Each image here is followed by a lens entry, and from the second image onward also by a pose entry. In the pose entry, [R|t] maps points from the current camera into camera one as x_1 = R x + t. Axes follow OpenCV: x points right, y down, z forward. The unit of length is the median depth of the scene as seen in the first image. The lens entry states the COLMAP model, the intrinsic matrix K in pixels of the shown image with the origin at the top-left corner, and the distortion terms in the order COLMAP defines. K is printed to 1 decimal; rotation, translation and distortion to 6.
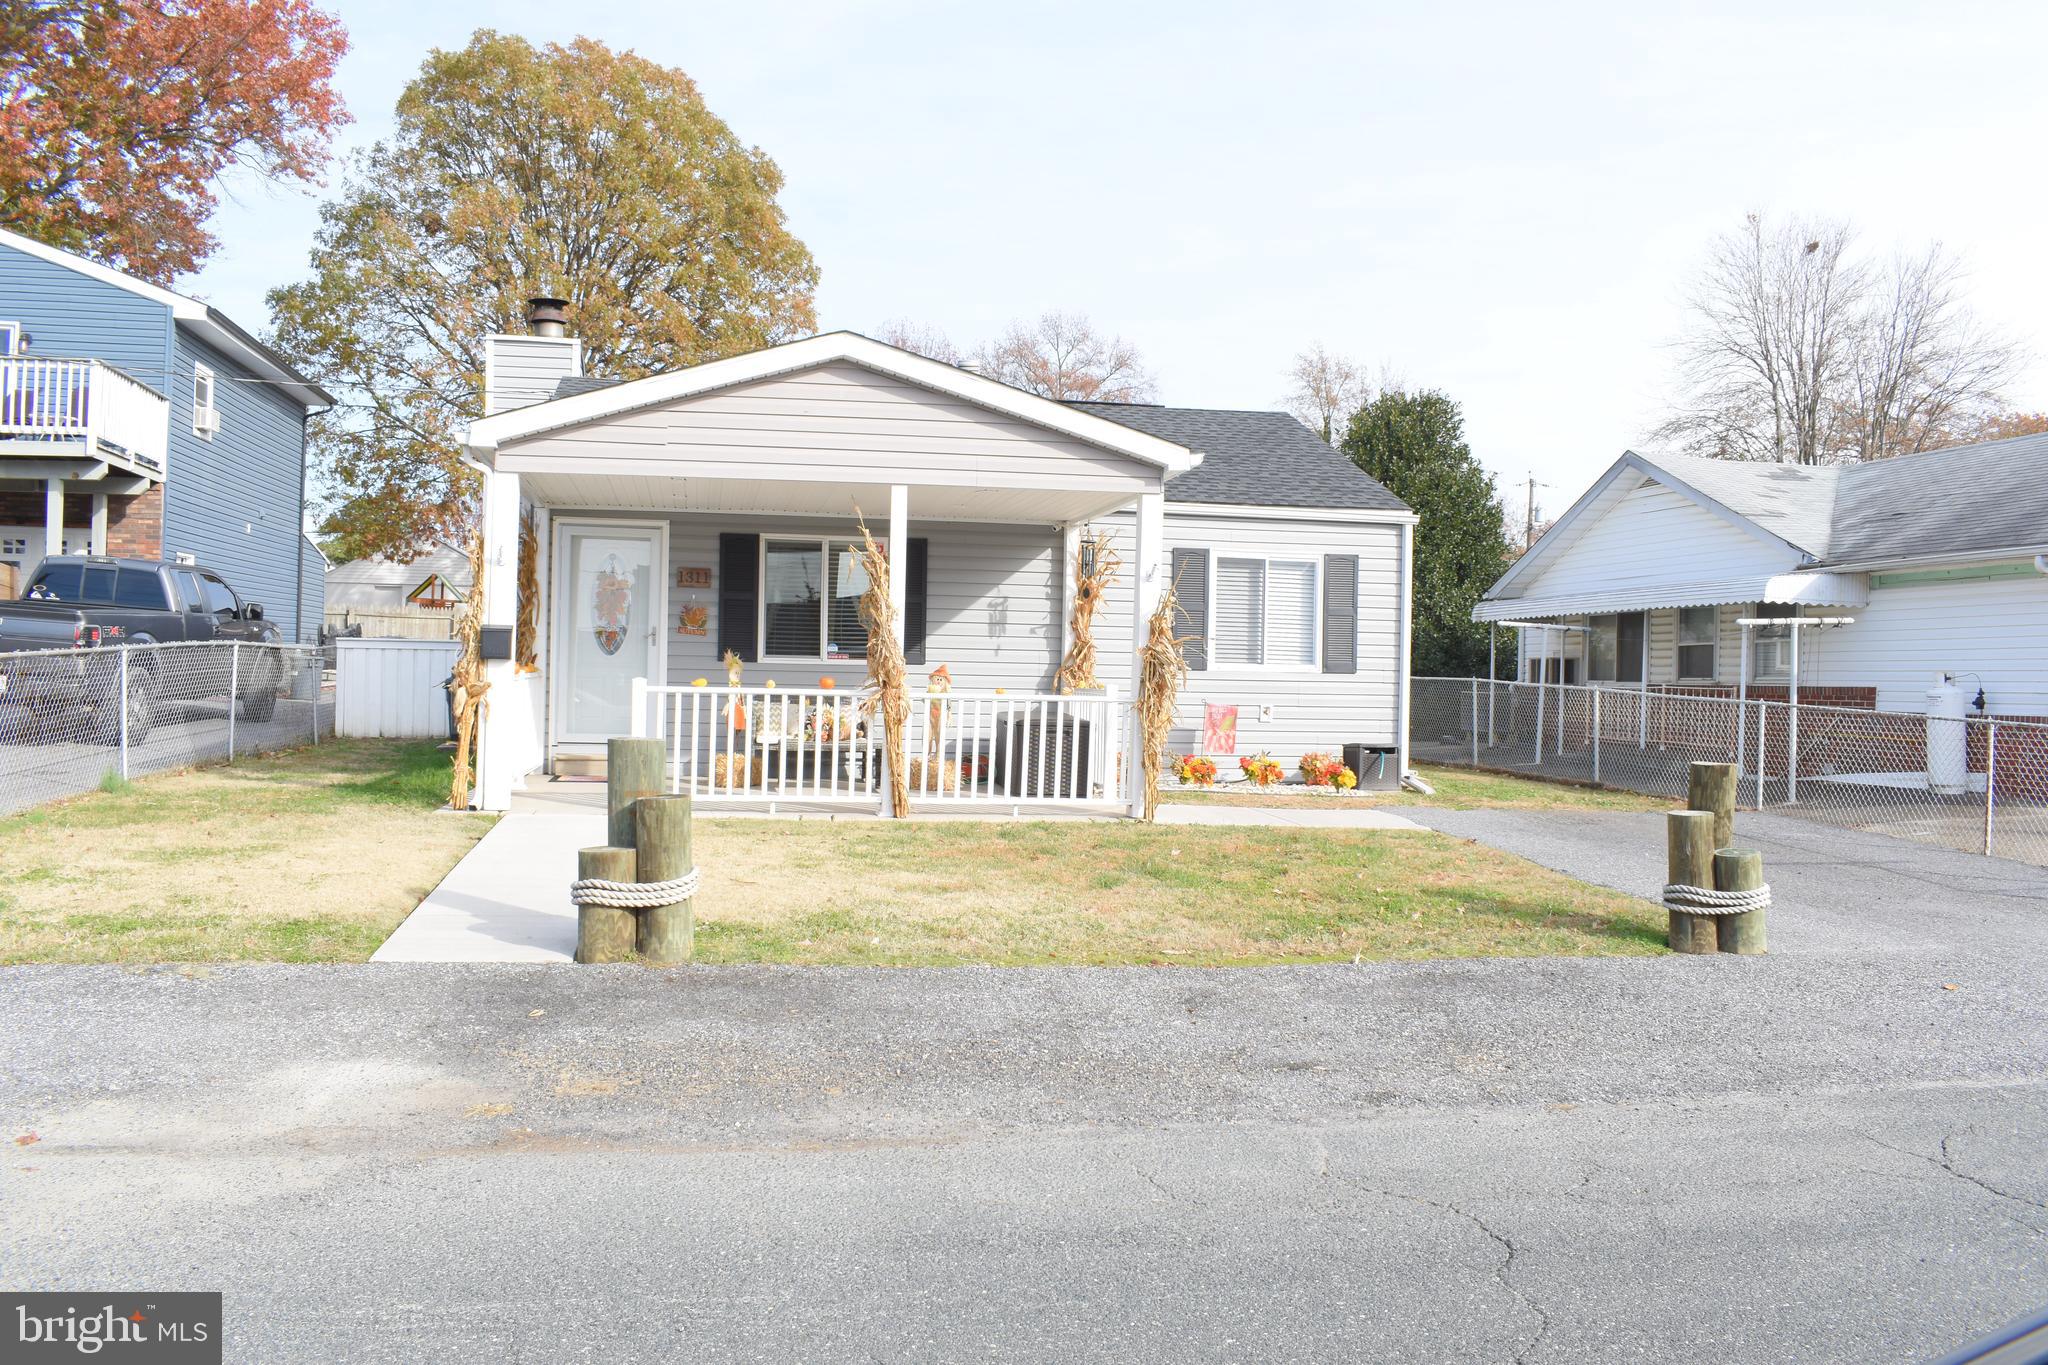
lens RADIAL K [[1626.2, 0, 1025.9], [0, 1626.2, 681.5], [0, 0, 1]] dist [-0.066129, -0.004614]
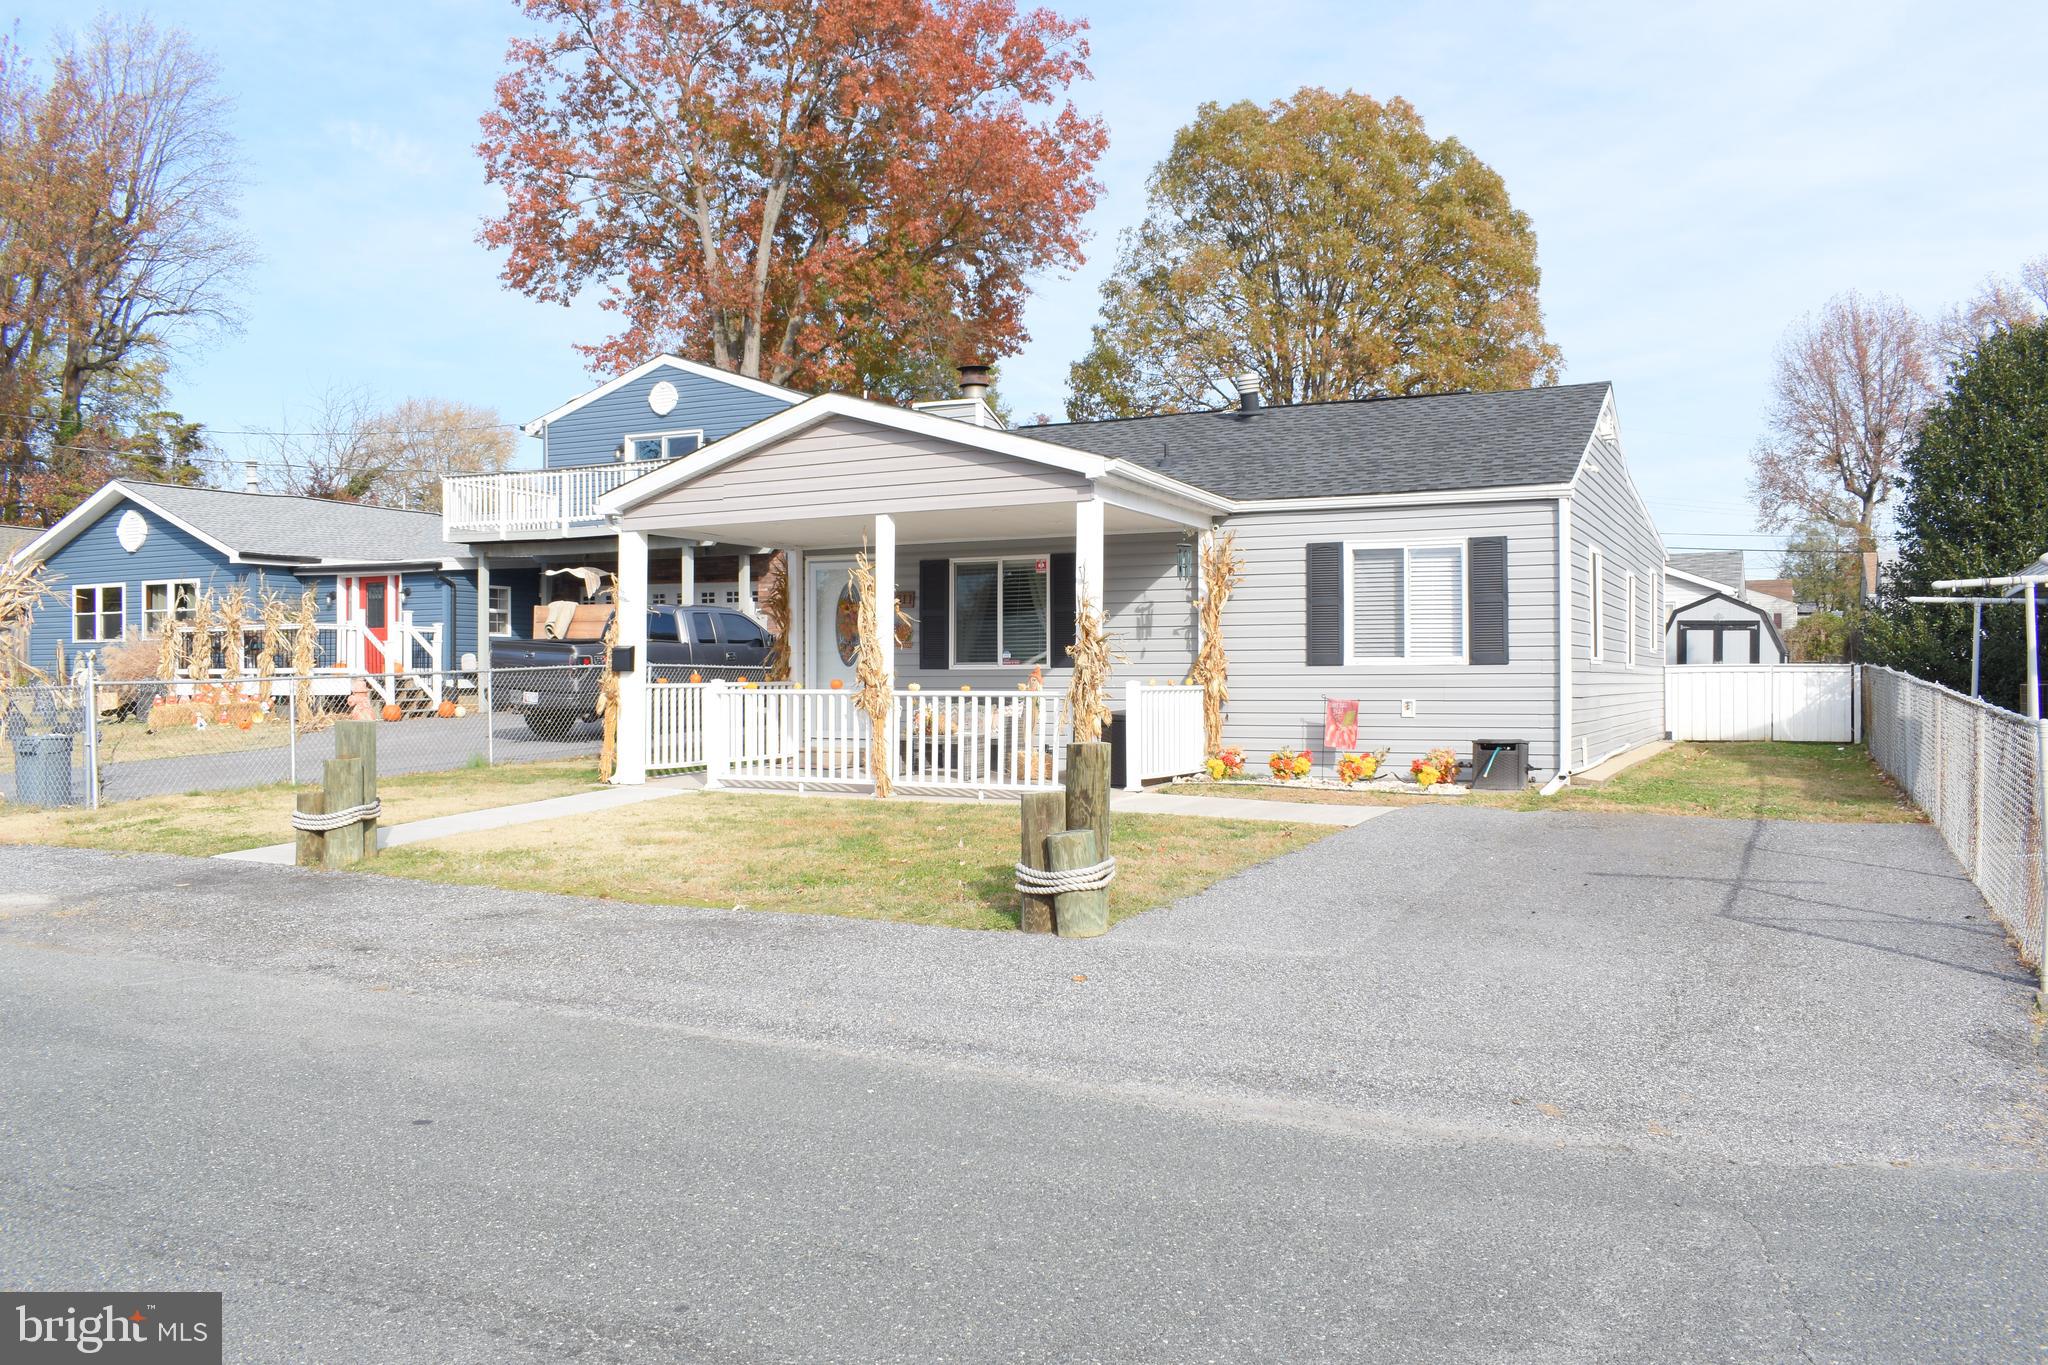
lens RADIAL K [[1626.2, 0, 1032.3], [0, 1626.2, 683.7], [0, 0, 1]] dist [-0.066129, -0.004614]
pose [[0.789452, -0.020725, -0.613462, 0.575594], [0.015747, 0.999785, -0.013511, 0.014960], [0.613610, 0.001006, 0.789609, 0.108204]]
